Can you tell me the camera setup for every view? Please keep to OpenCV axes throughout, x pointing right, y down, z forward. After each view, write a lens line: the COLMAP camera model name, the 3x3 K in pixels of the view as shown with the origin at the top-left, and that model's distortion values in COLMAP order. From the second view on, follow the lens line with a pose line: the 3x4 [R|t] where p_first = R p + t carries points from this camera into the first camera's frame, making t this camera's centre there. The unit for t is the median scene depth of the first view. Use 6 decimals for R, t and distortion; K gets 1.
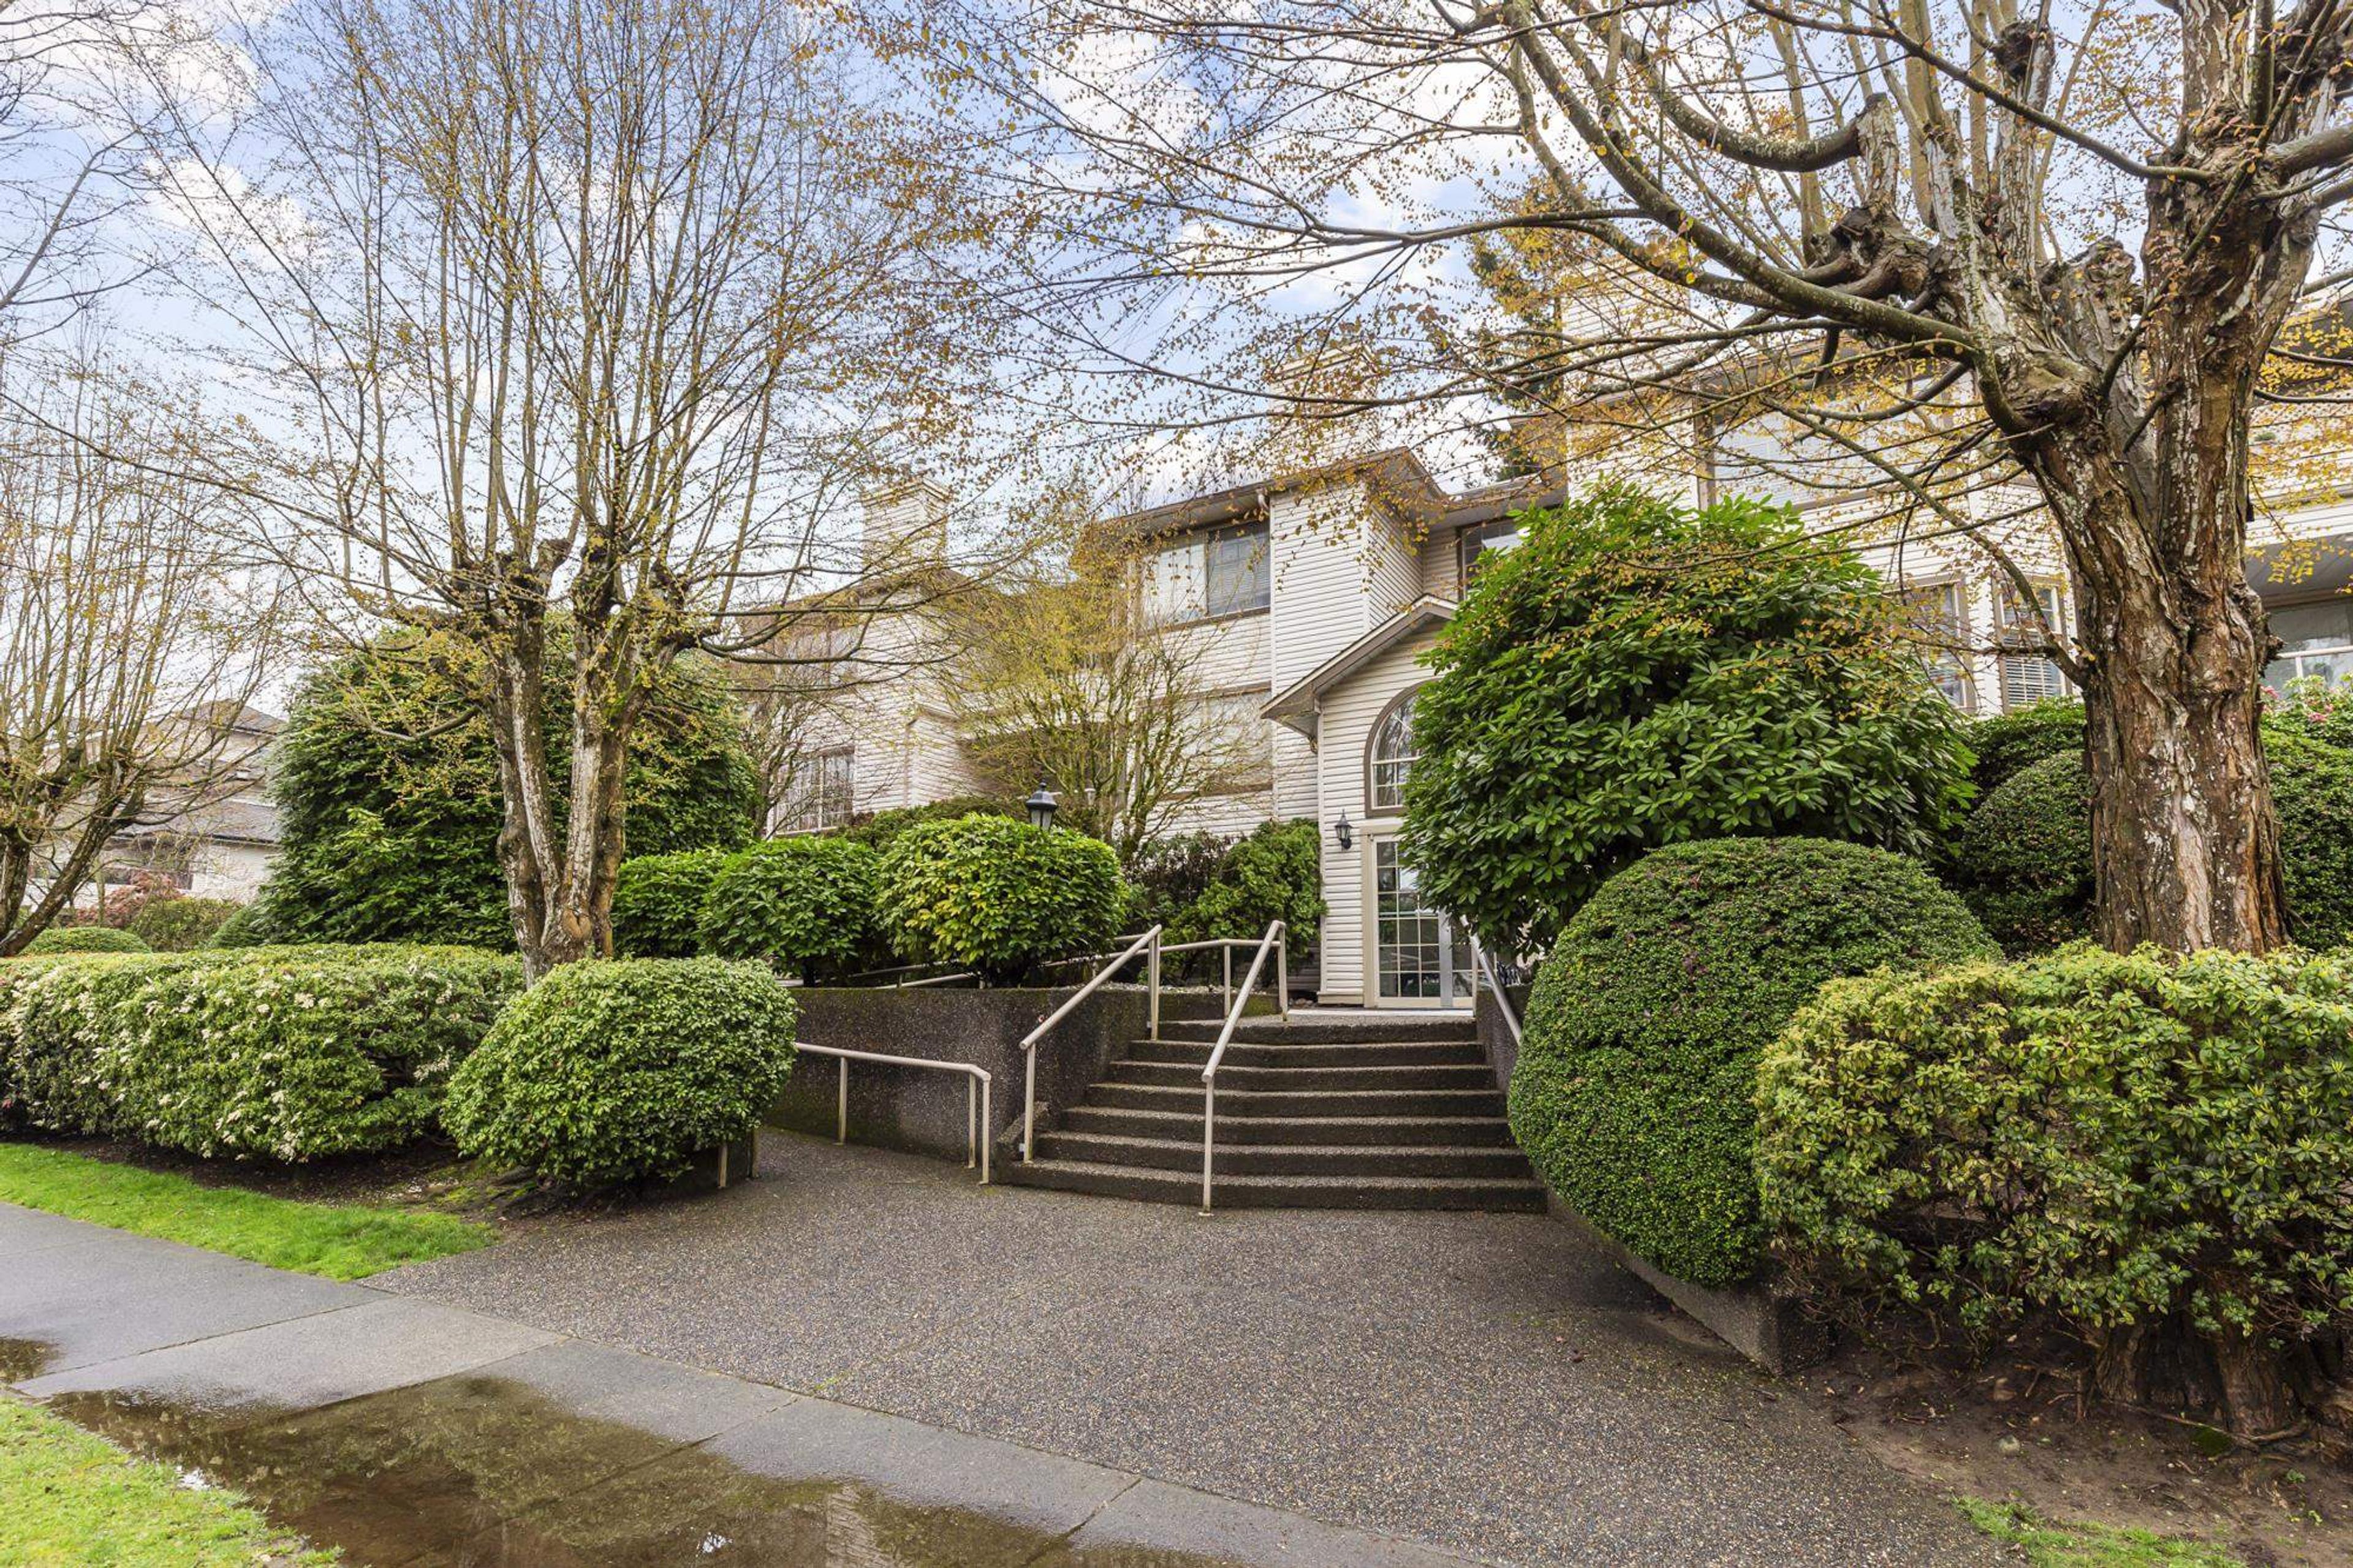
lens RADIAL K [[1101.4, 0, 1168.8], [0, 1101.4, 876.4], [0, 0, 1]] dist [0.003765, 0.000936]
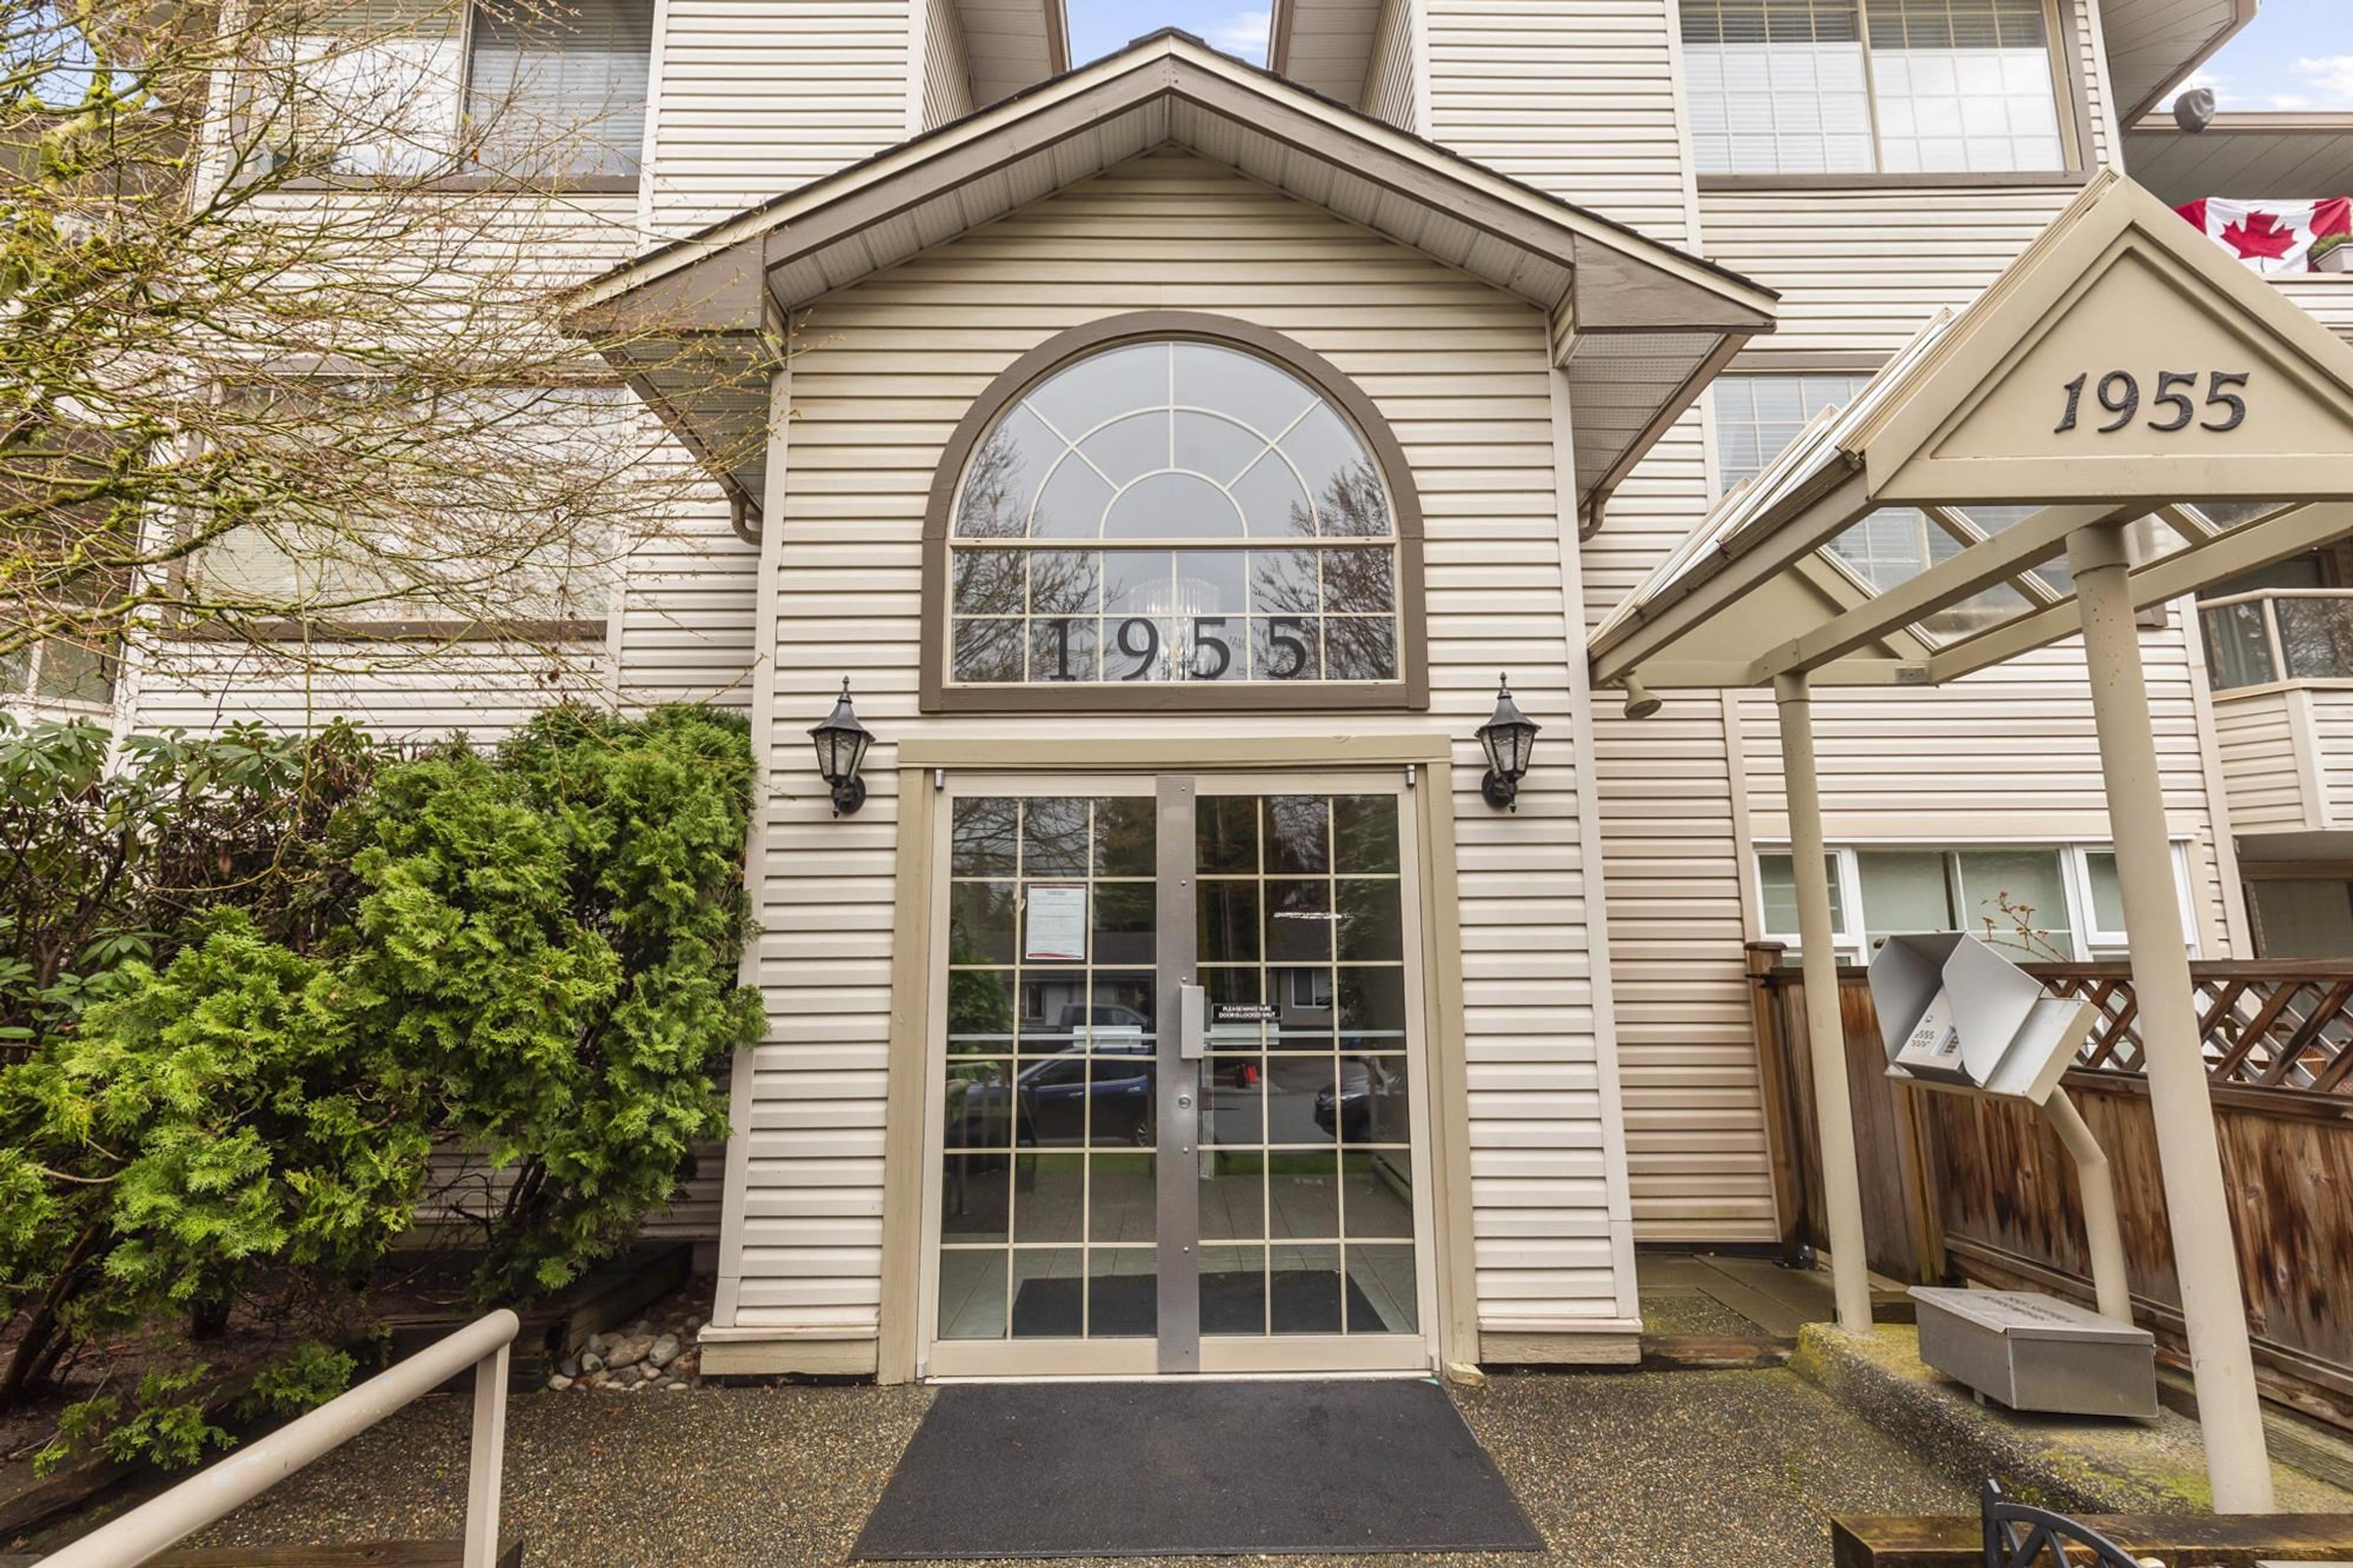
lens RADIAL K [[1099.1, 0, 1189.0], [0, 1099.1, 787.8], [0, 0, 1]] dist [0.006227, 0.000457]
pose [[0.851924, 0.076946, 0.517981, 0.088760], [-0.047584, 0.996428, -0.069759, -0.015769], [-0.521498, 0.034782, 0.852543, 0.720551]]
